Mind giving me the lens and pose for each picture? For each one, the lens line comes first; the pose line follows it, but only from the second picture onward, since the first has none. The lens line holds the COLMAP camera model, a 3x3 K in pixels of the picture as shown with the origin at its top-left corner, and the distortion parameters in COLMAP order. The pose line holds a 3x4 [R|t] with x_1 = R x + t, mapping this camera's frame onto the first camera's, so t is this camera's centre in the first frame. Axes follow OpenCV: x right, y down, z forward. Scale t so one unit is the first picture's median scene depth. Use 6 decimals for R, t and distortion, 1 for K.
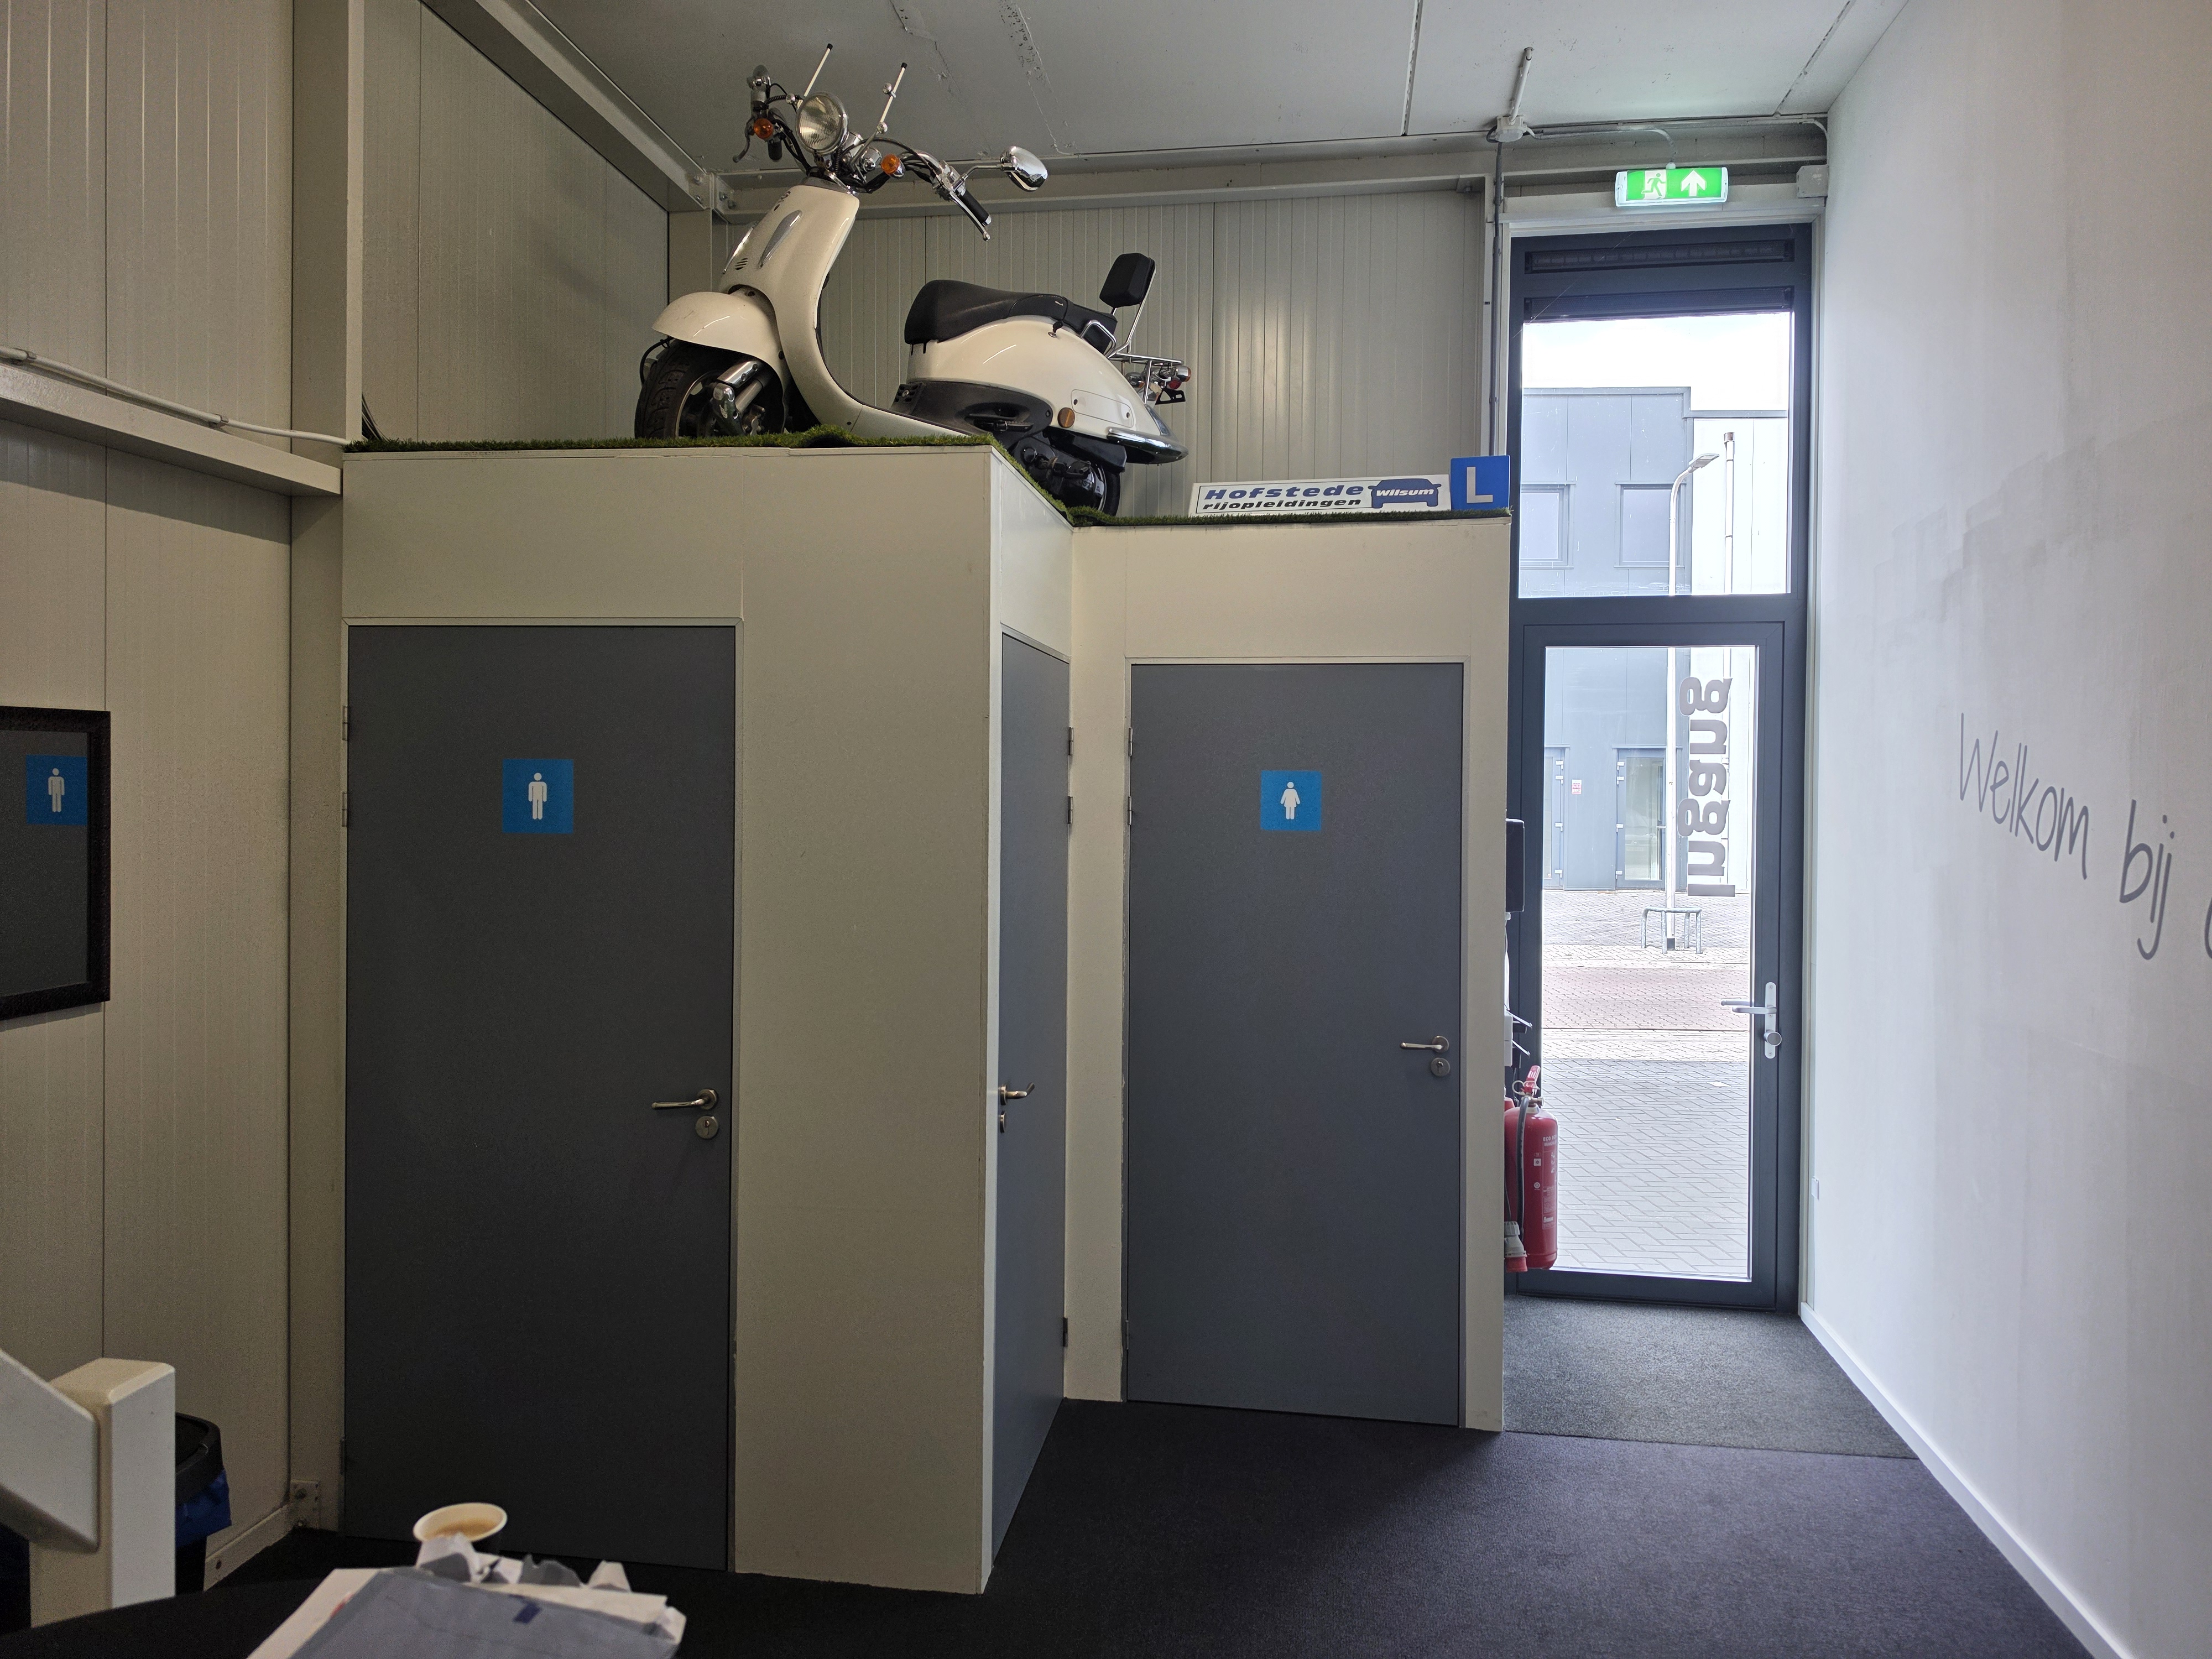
lens RADIAL K [[1488.5, 0, 1108.5], [0, 1488.5, 819.1], [0, 0, 1]] dist [0.040418, -0.000542]
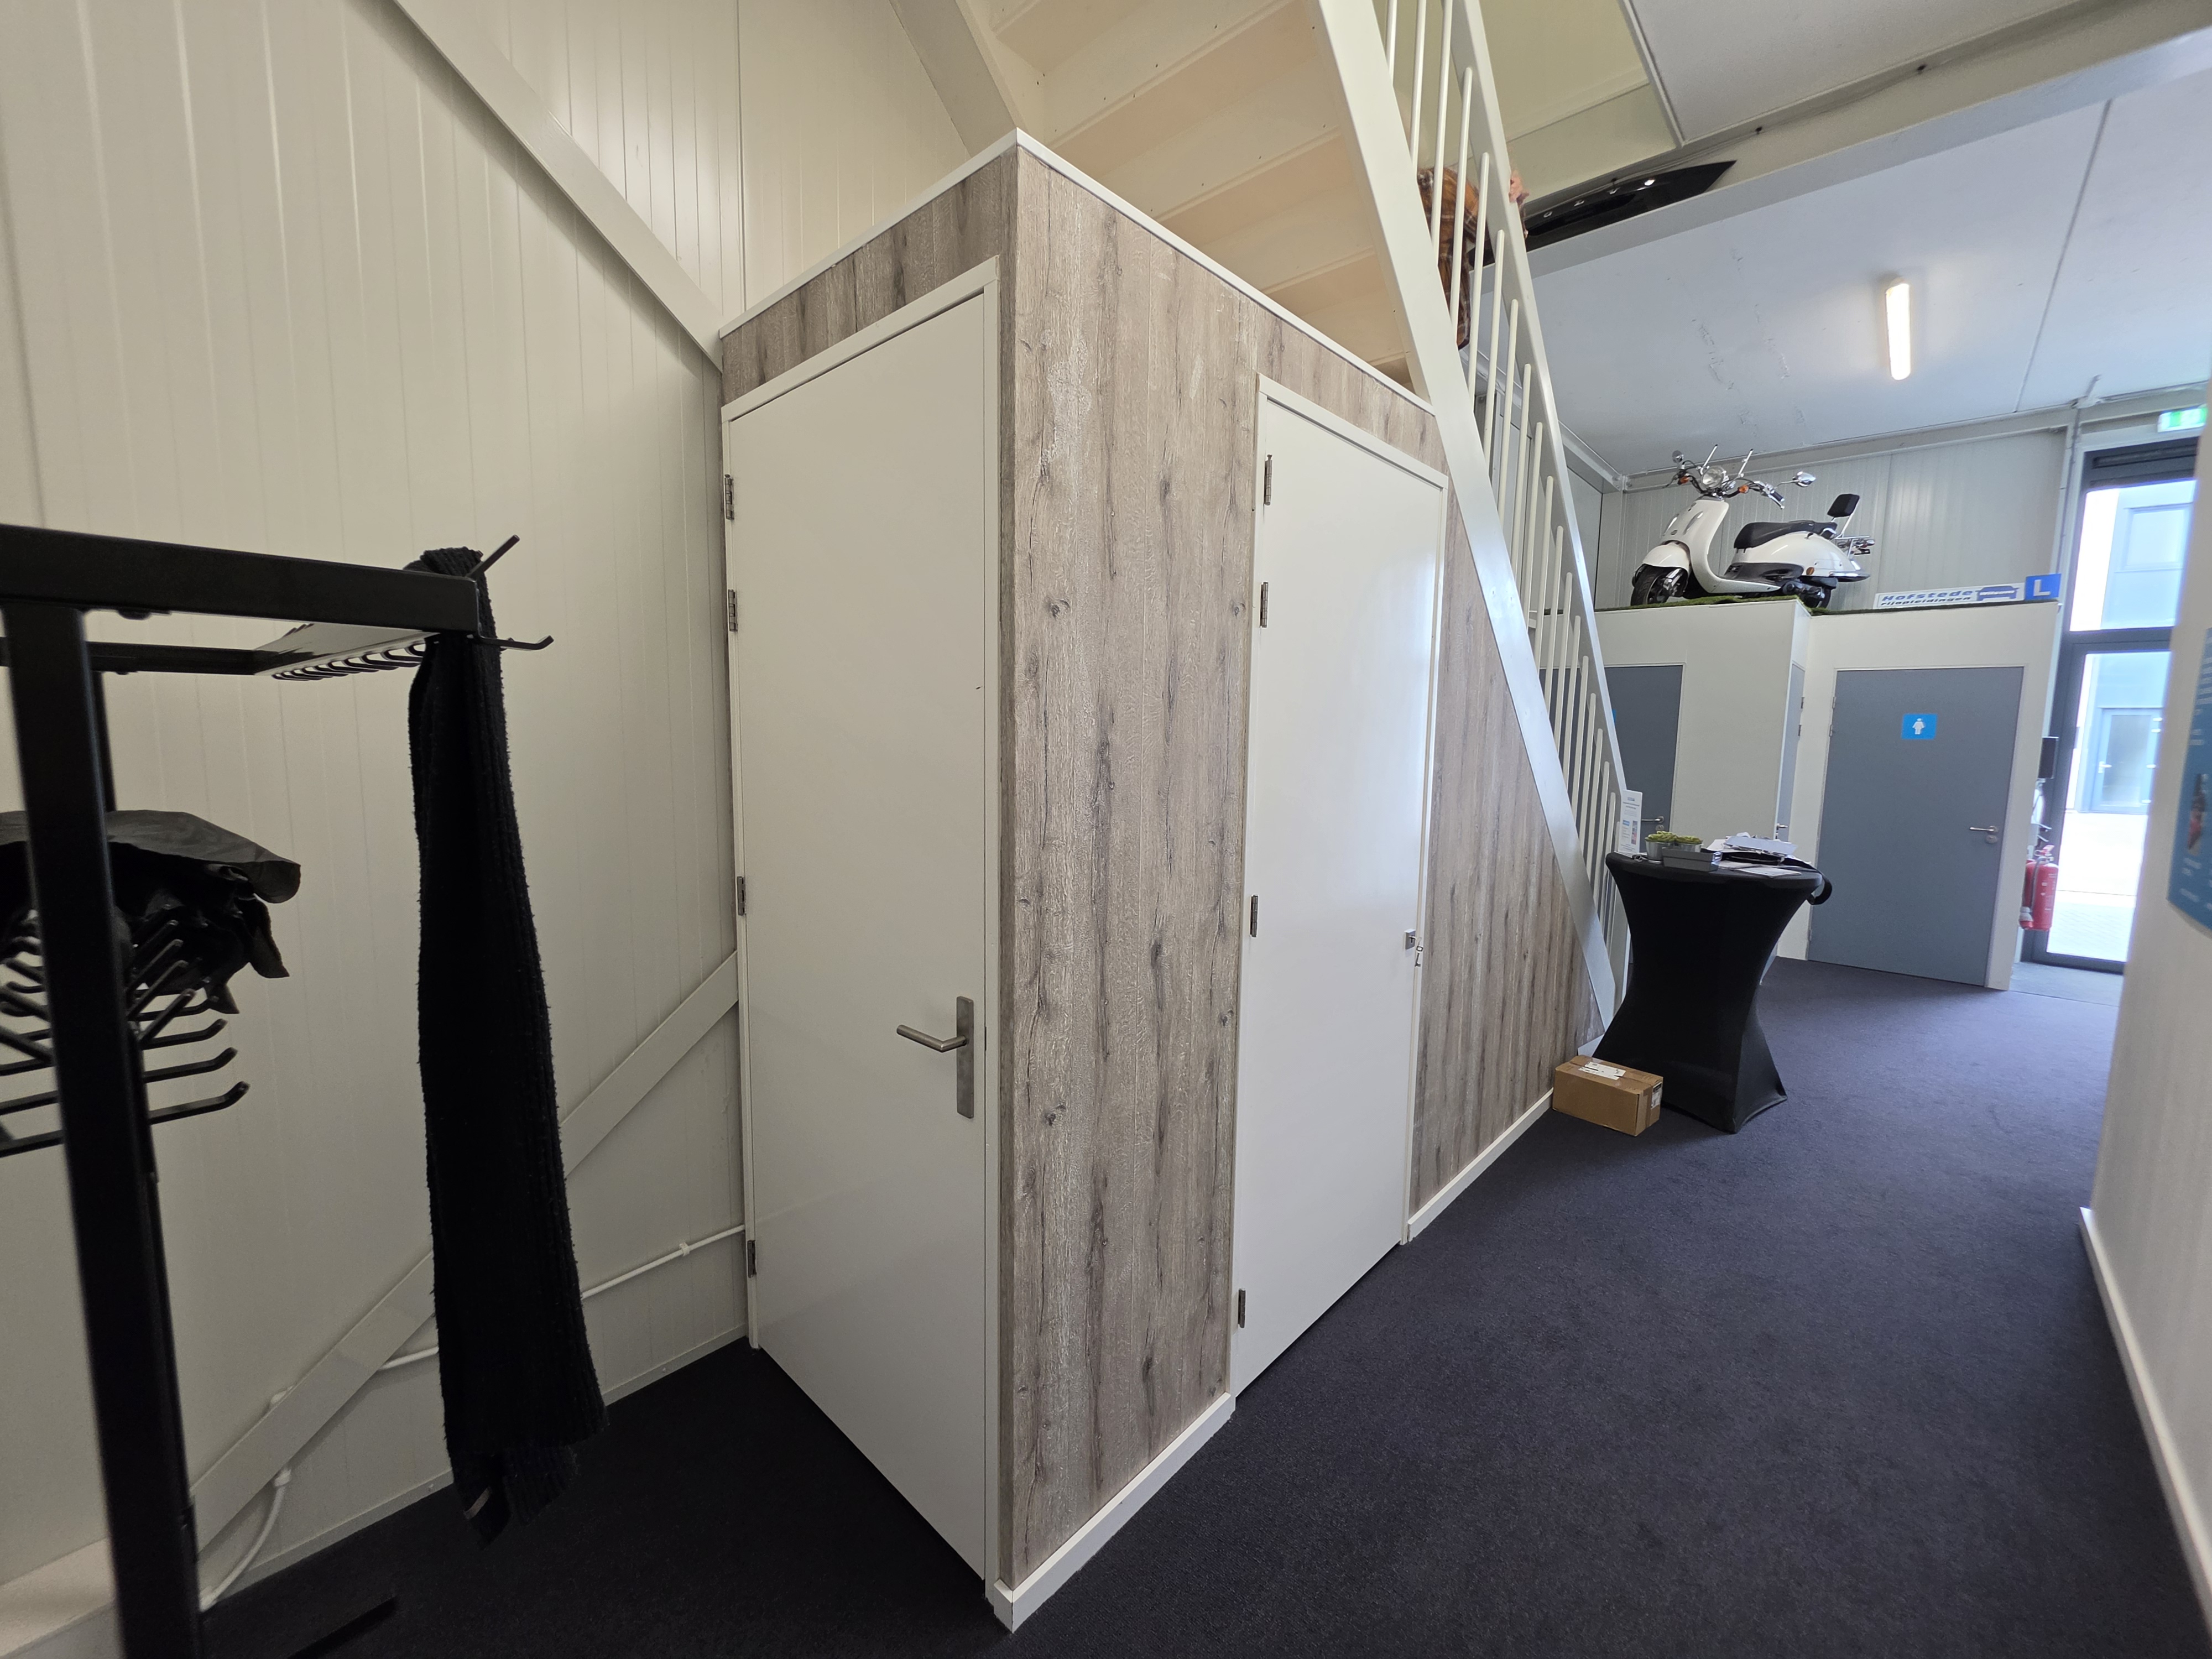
lens RADIAL K [[885.5, 0, 1094.5], [0, 885.5, 835.1], [0, 0, 1]] dist [-0.008501, 0.002767]
pose [[0.827374, 0.063931, -0.558000, -0.170852], [-0.012490, 0.995349, 0.095519, 0.042452], [0.561512, -0.072061, 0.824325, -0.920868]]
